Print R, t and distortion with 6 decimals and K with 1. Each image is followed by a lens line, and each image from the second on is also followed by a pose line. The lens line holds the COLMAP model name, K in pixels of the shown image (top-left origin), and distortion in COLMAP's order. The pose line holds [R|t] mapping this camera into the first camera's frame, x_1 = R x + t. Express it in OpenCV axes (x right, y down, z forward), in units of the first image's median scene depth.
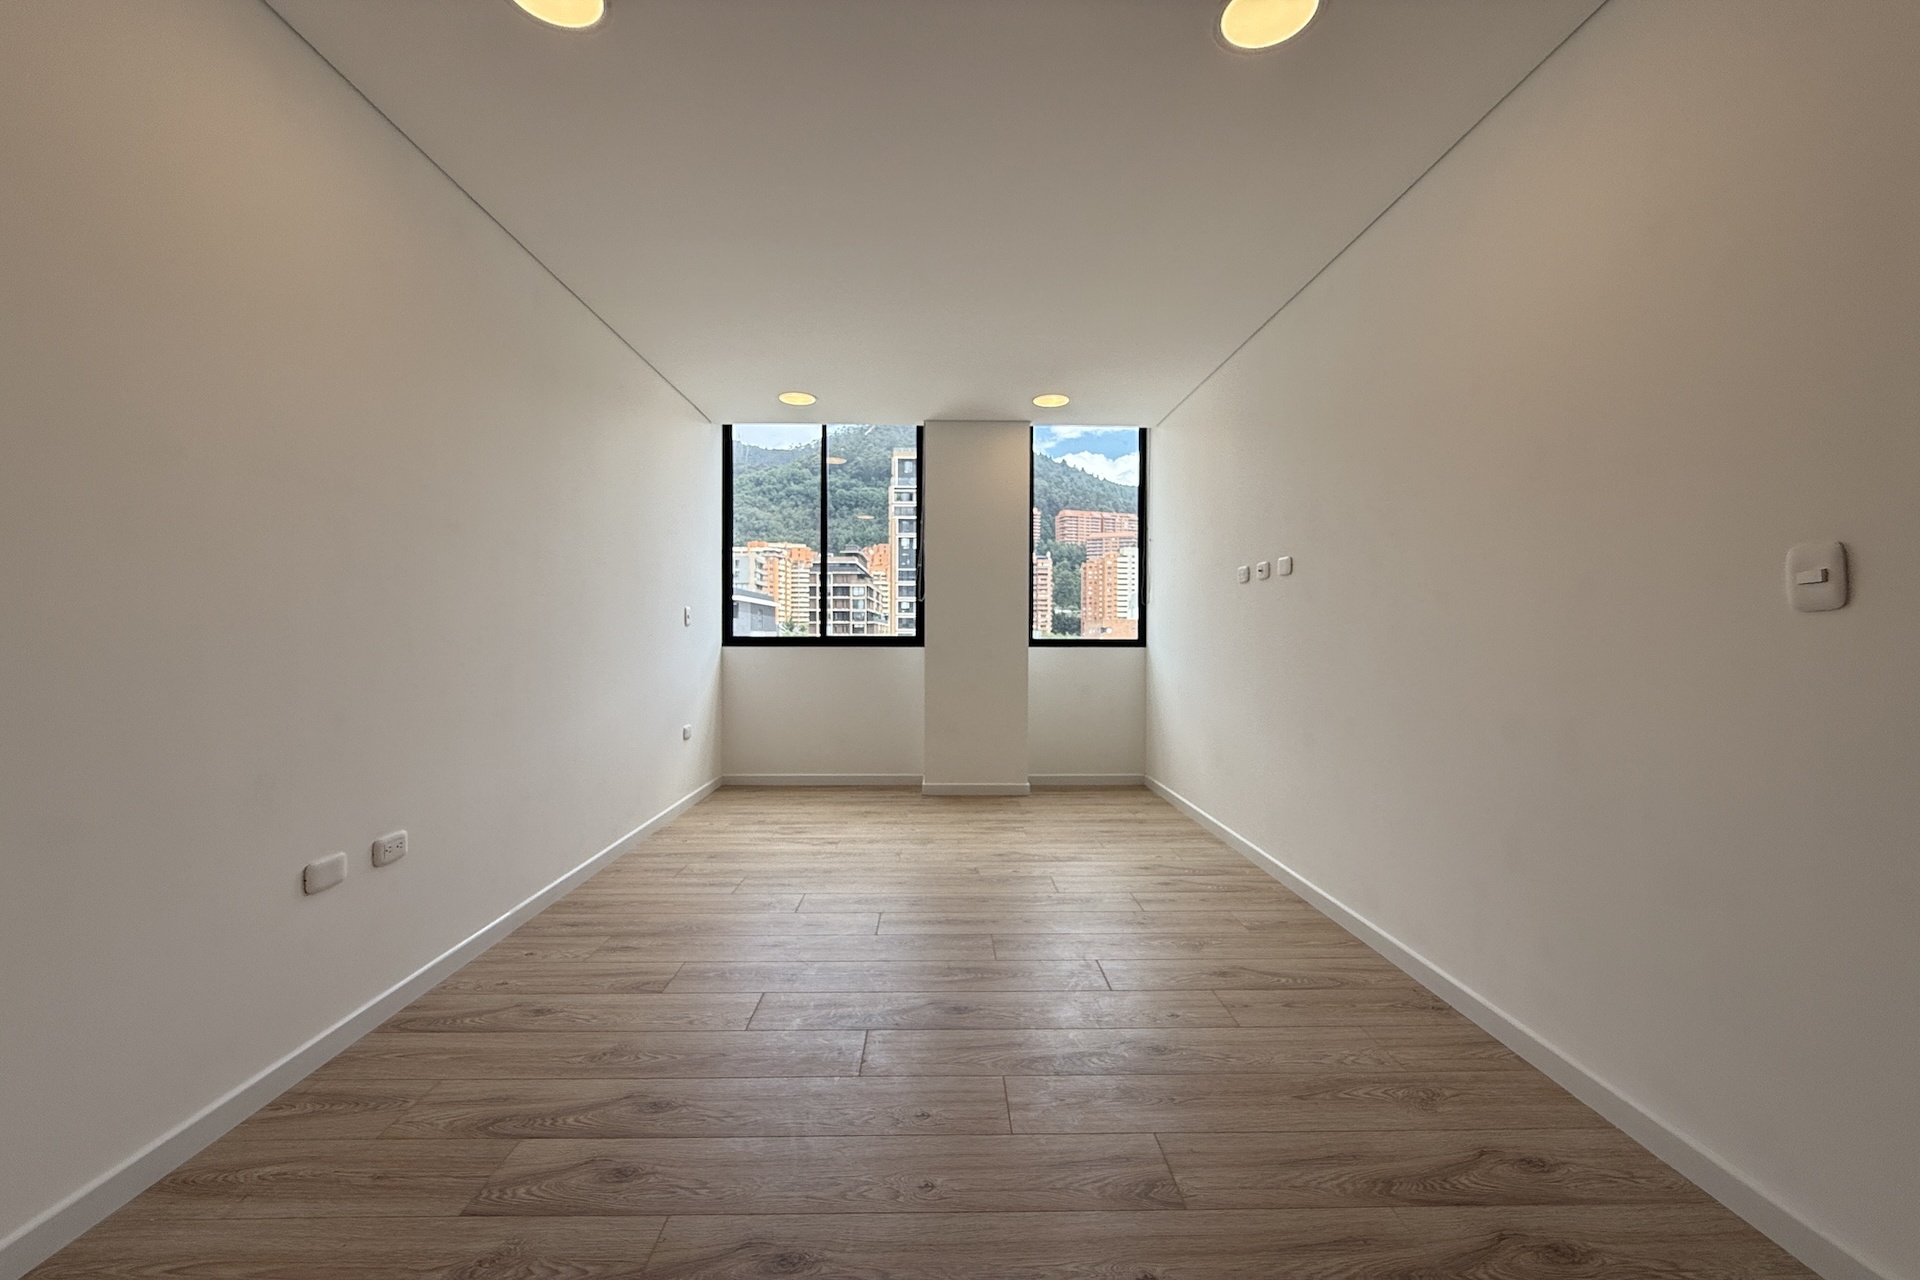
lens RADIAL K [[796.2, 0, 960.0], [0, 796.2, 640.0], [0, 0, 1]] dist [-0.001861, -0.000212]
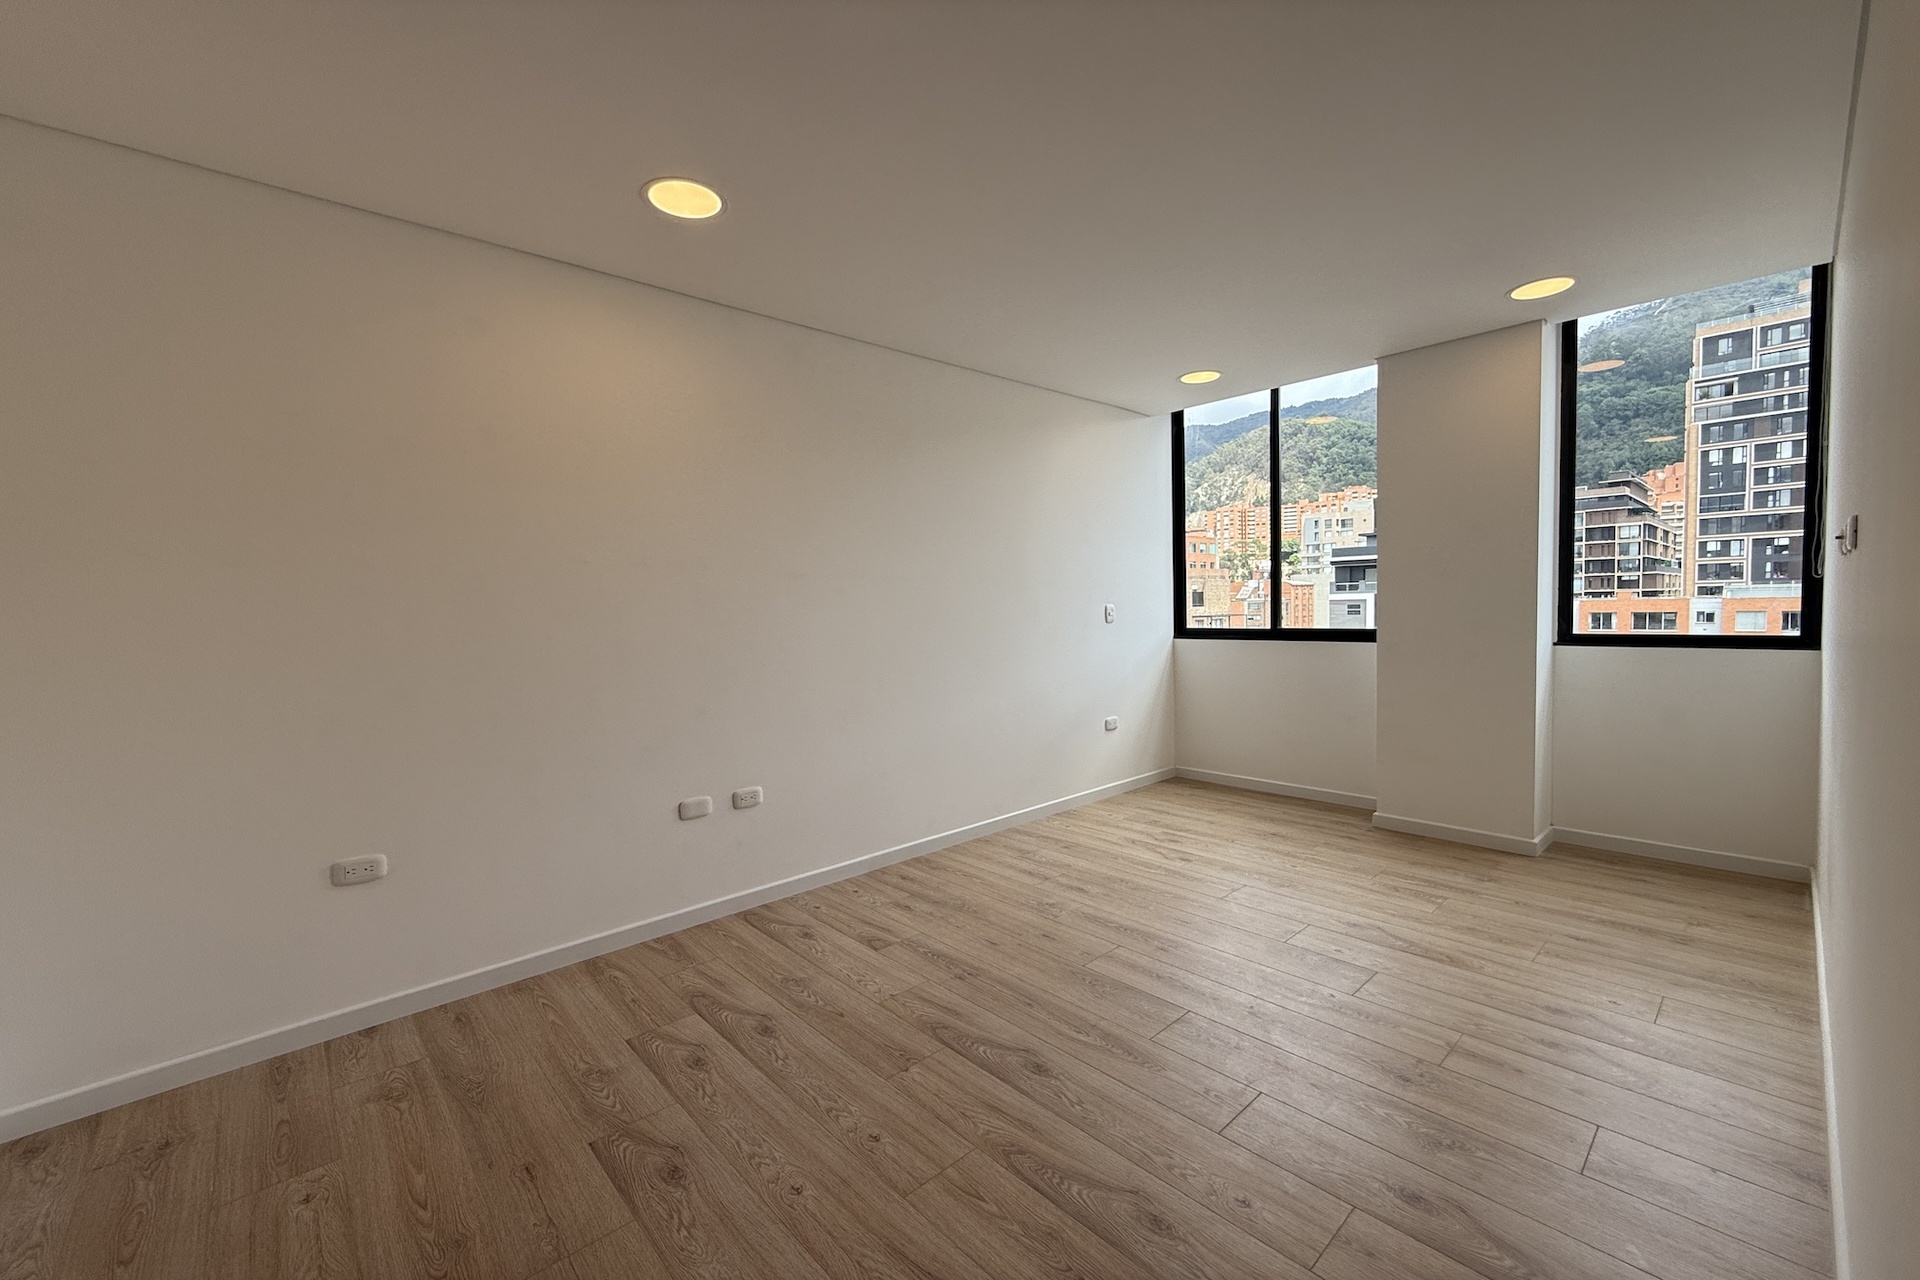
lens RADIAL K [[796.2, 0, 960.0], [0, 796.2, 640.0], [0, 0, 1]] dist [-0.001861, -0.000212]
pose [[0.631097, 0.017938, -0.775497, 0.303156], [0.024932, 0.998747, 0.043392, -0.039833], [0.775303, -0.046719, 0.629859, 0.162757]]
